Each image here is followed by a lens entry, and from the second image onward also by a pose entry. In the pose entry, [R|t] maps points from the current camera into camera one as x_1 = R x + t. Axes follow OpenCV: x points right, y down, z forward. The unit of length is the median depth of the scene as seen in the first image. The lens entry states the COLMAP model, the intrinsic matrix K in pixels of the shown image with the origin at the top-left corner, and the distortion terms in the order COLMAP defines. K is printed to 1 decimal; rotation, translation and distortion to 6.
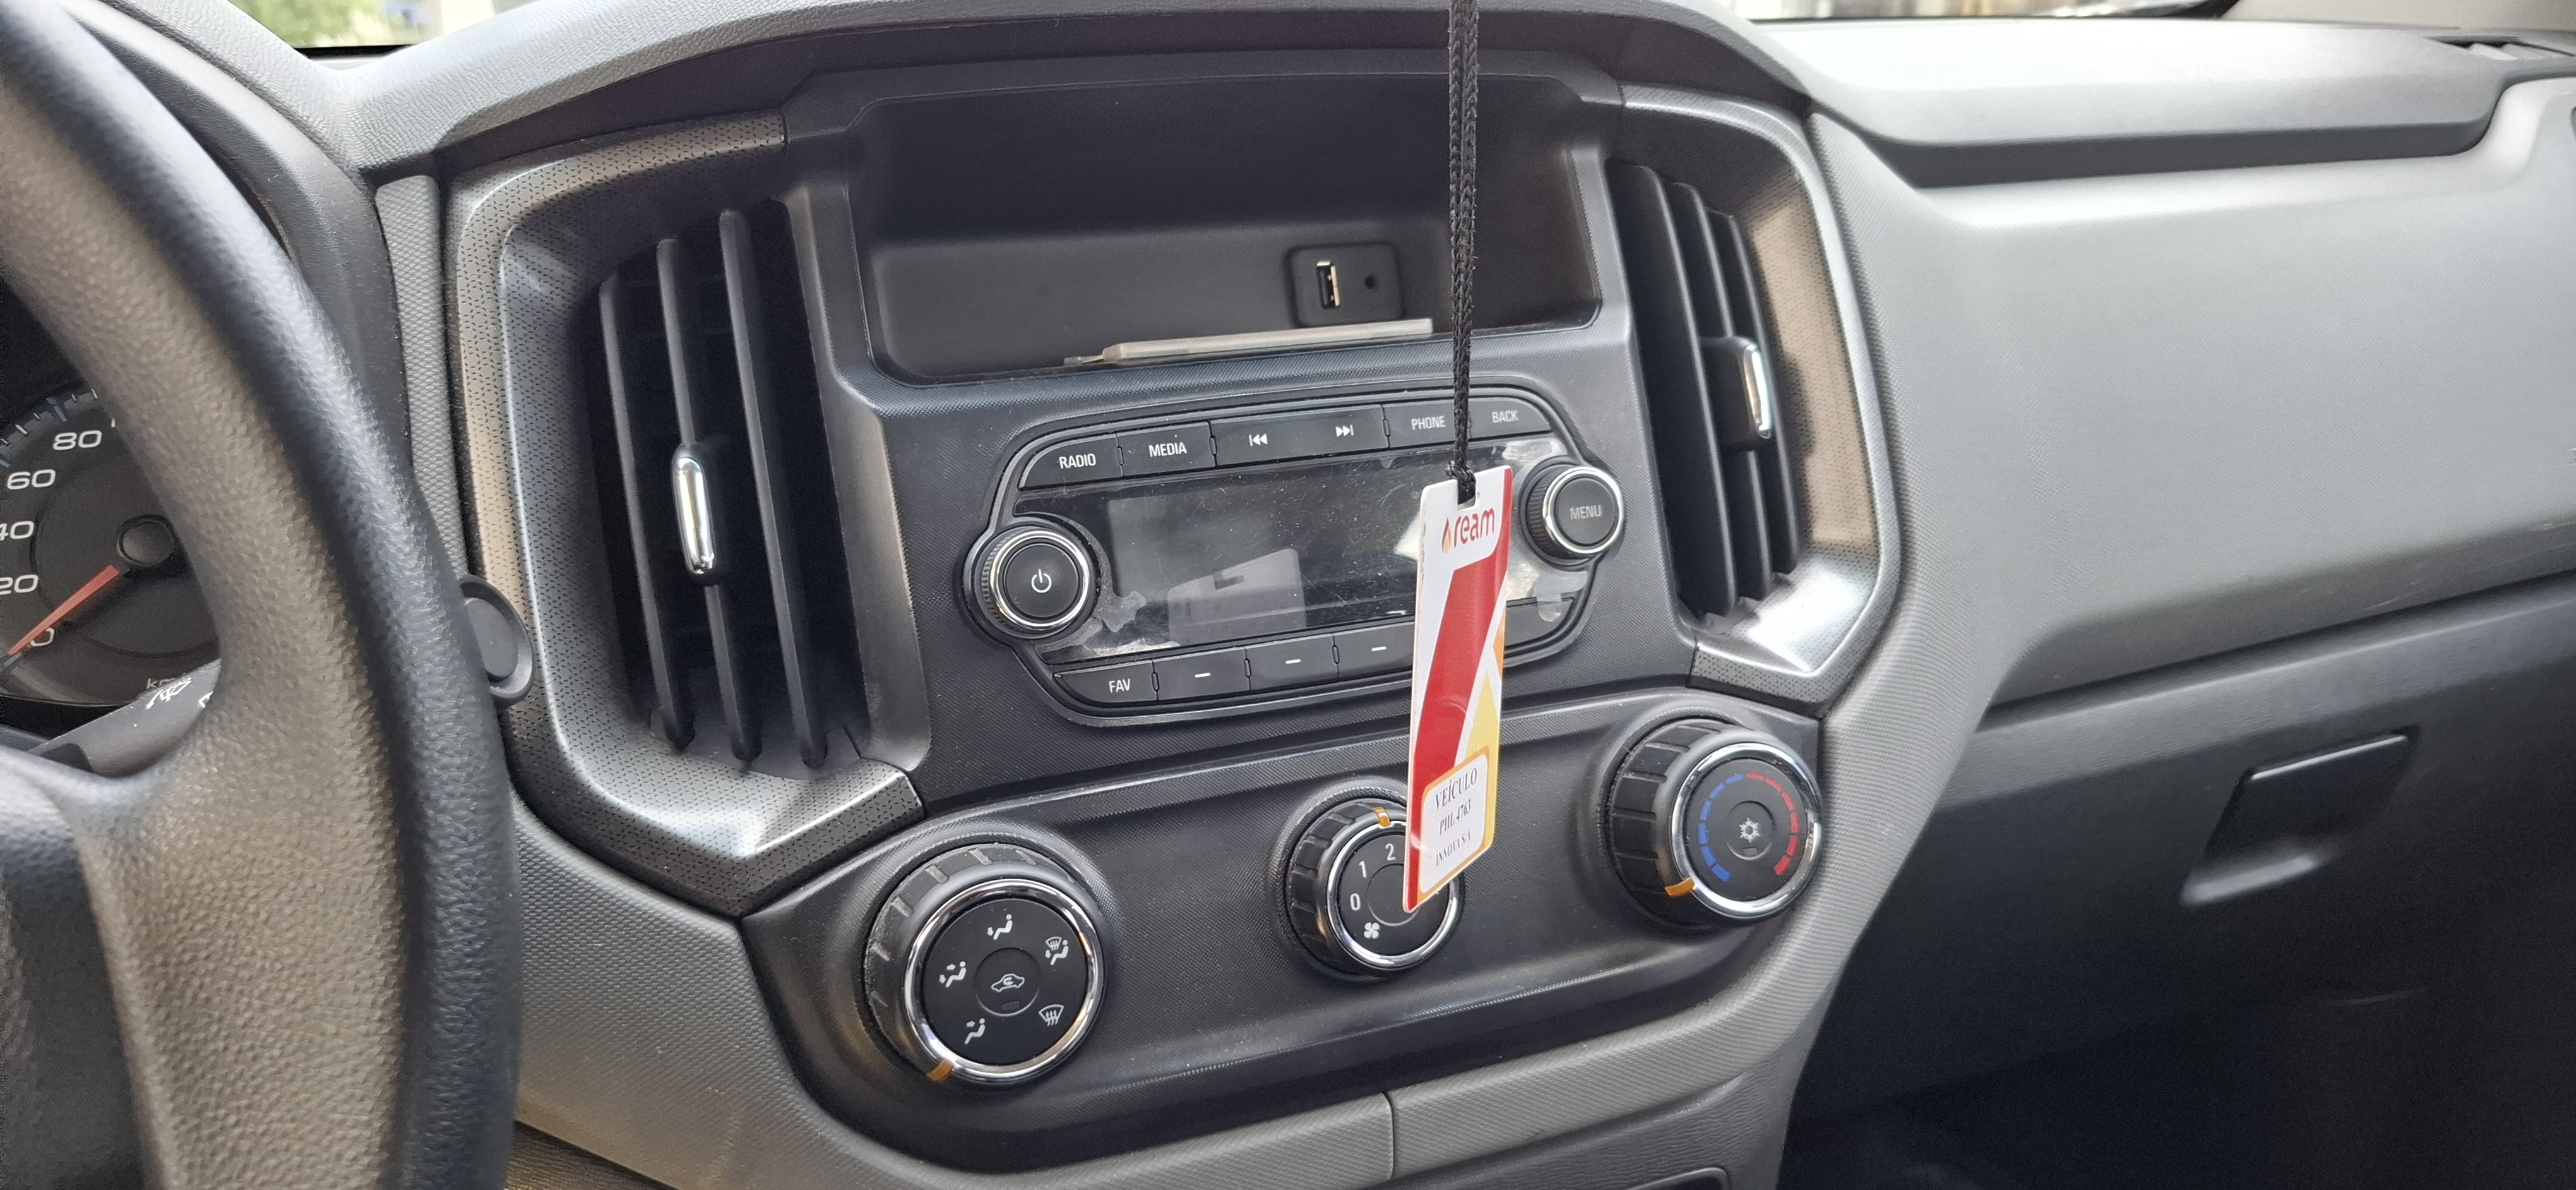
lens RADIAL K [[1739.6, 0, 1289.1], [0, 1739.6, 593.5], [0, 0, 1]] dist [0.011493, 0.001863]
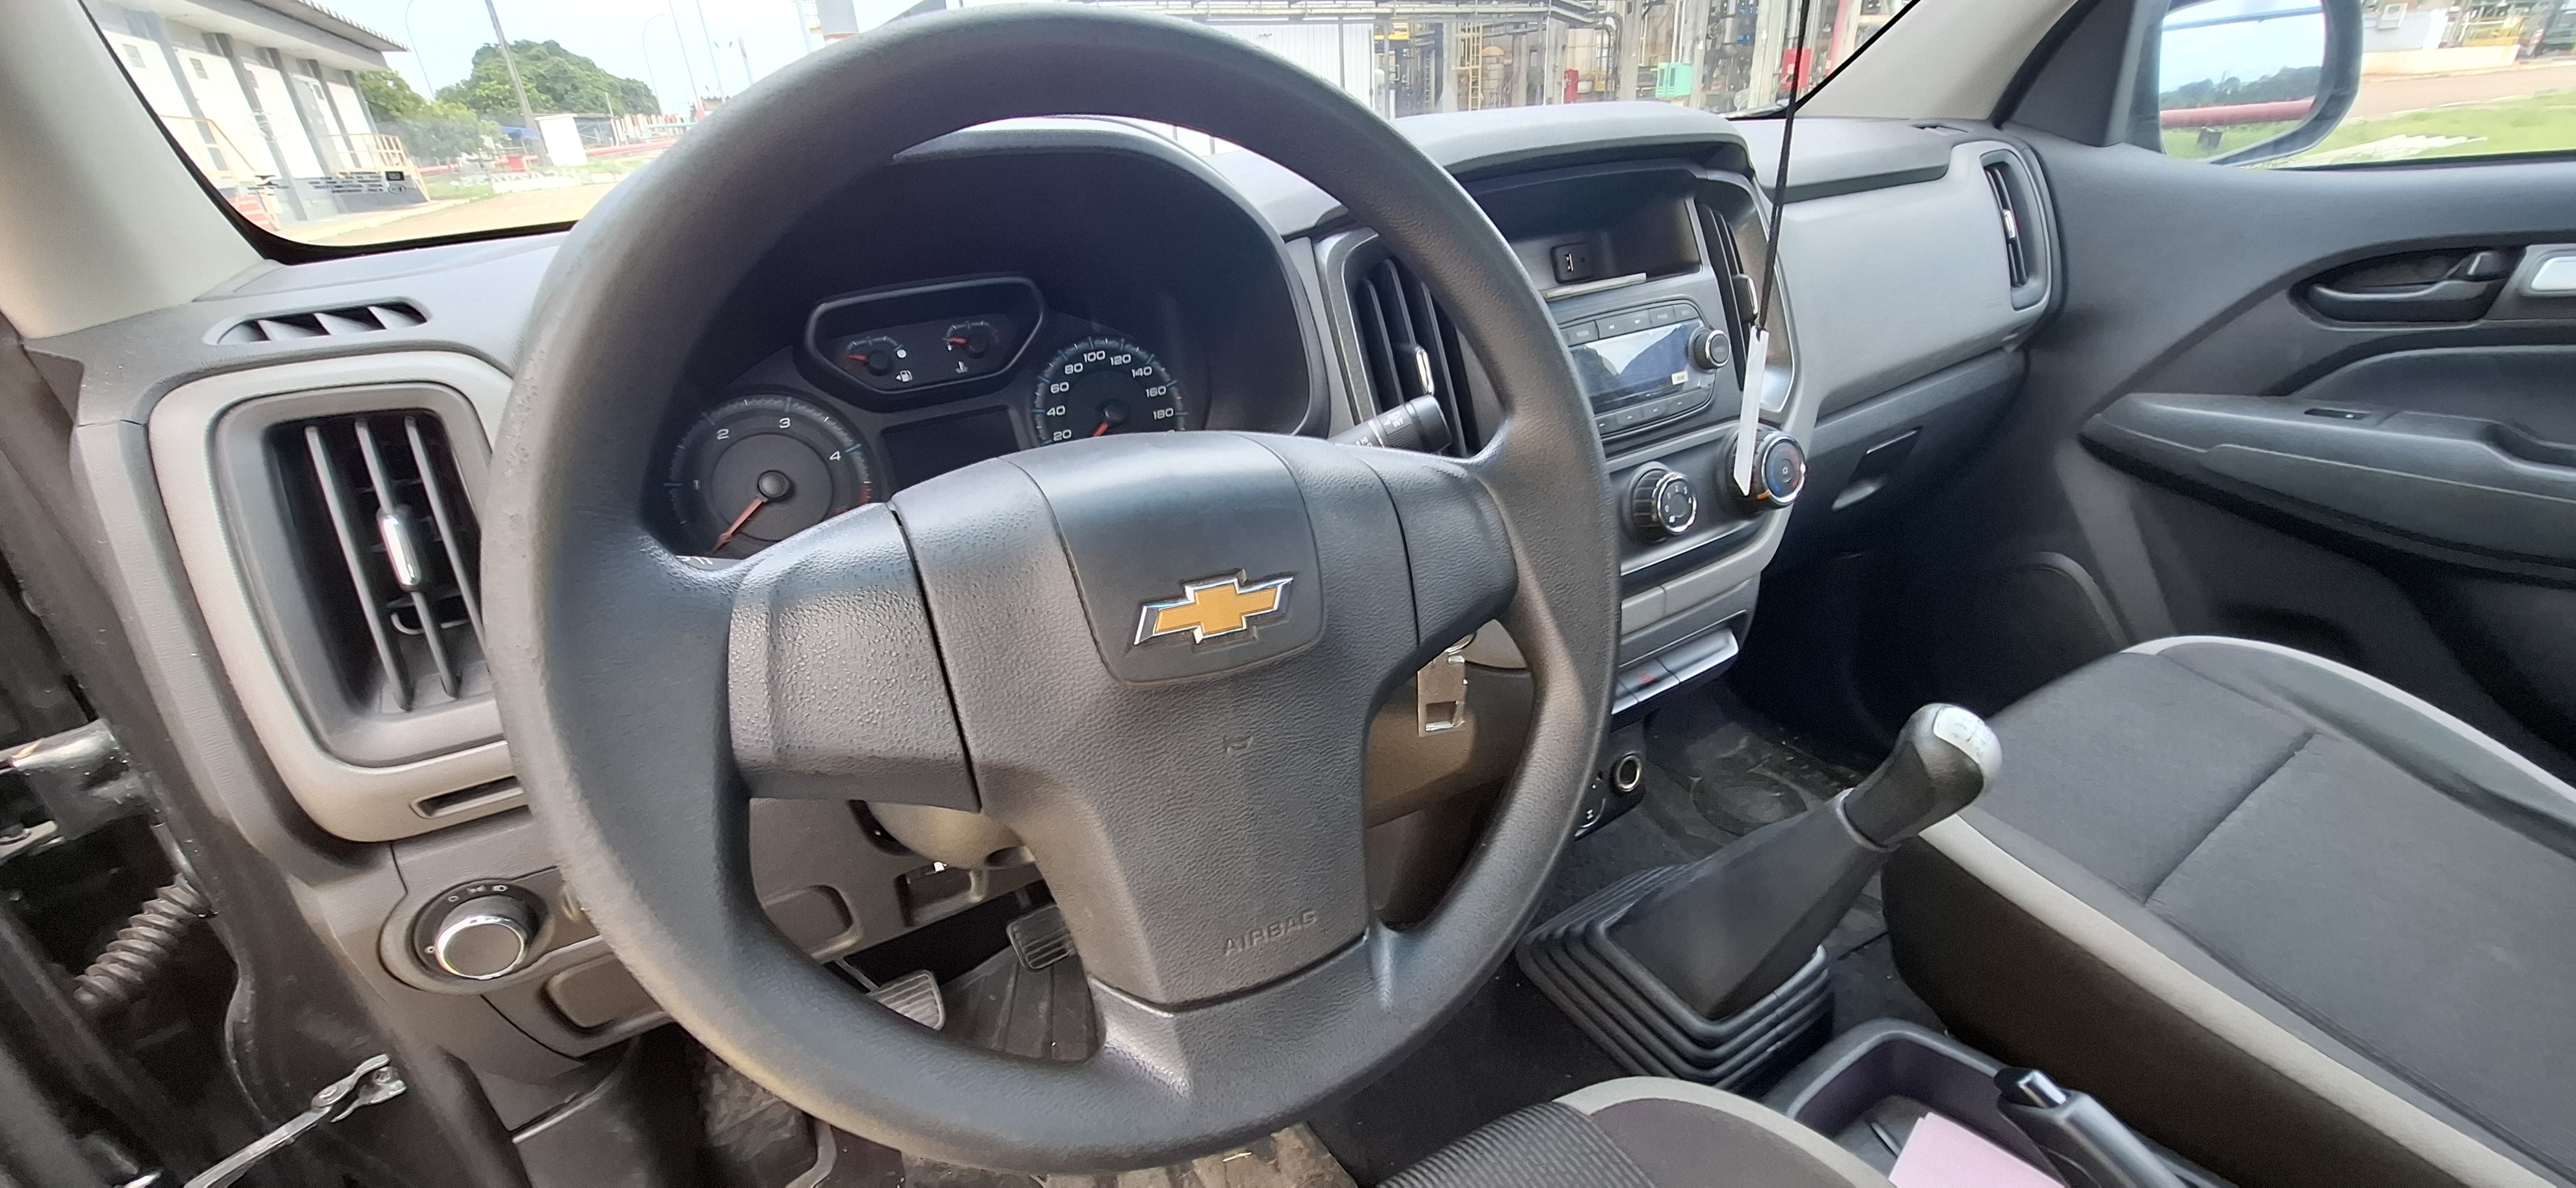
lens RADIAL K [[993.6, 0, 1278.1], [0, 993.6, 594.5], [0, 0, 1]] dist [-0.012454, -0.000826]
pose [[0.980876, -0.111325, 0.159655, -0.652653], [0.085894, 0.983666, 0.158188, 0.016771], [-0.174658, -0.141449, 0.974416, -0.297324]]
